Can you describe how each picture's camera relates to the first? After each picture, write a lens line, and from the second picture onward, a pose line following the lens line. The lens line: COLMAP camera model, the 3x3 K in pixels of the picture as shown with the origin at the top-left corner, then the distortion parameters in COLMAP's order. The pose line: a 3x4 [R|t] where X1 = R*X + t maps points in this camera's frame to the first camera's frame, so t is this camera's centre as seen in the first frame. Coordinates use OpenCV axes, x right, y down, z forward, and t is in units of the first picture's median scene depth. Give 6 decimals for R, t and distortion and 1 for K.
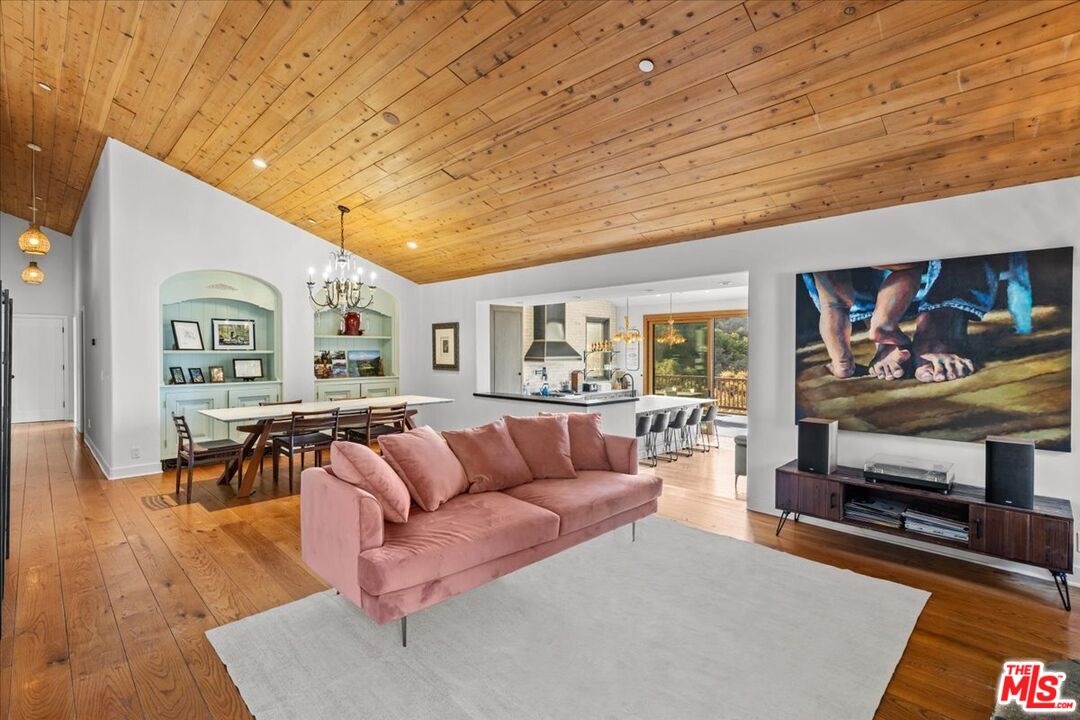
lens RADIAL K [[489.6, 0, 536.5], [0, 489.6, 361.9], [0, 0, 1]] dist [0.001686, -0.000034]
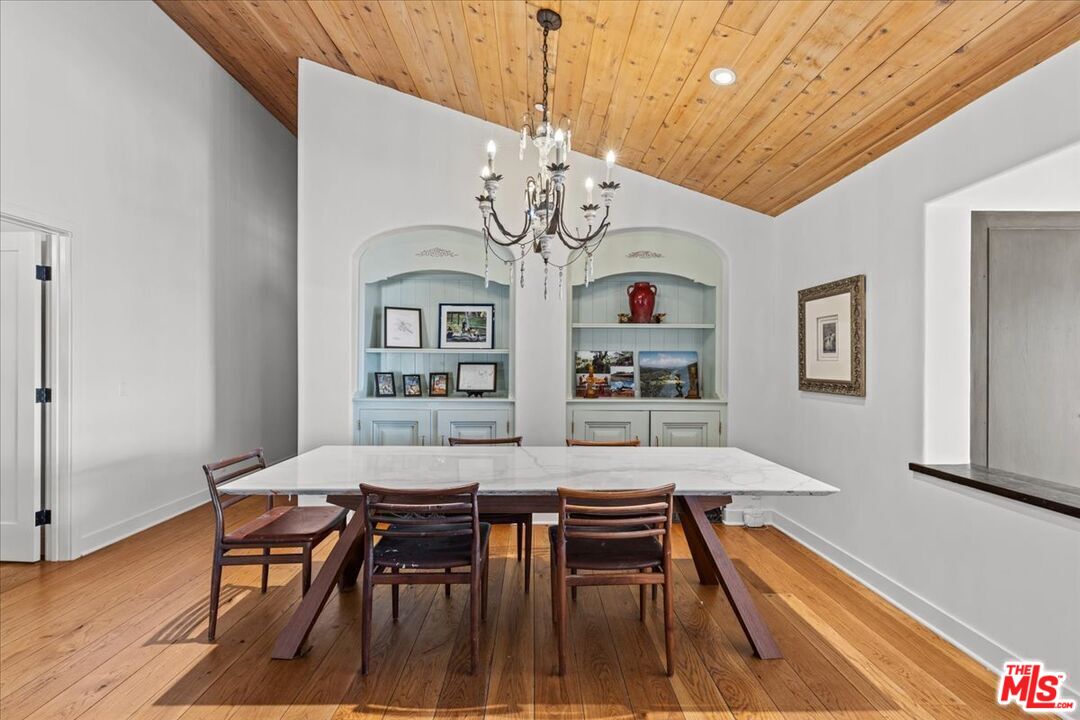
lens RADIAL K [[489.6, 0, 536.5], [0, 489.6, 361.9], [0, 0, 1]] dist [0.001686, -0.000034]
pose [[0.711798, 0.005396, -0.702363, -0.069297], [-0.022304, 0.999640, -0.014924, 0.001152], [0.702030, 0.026289, 0.711662, 0.533502]]
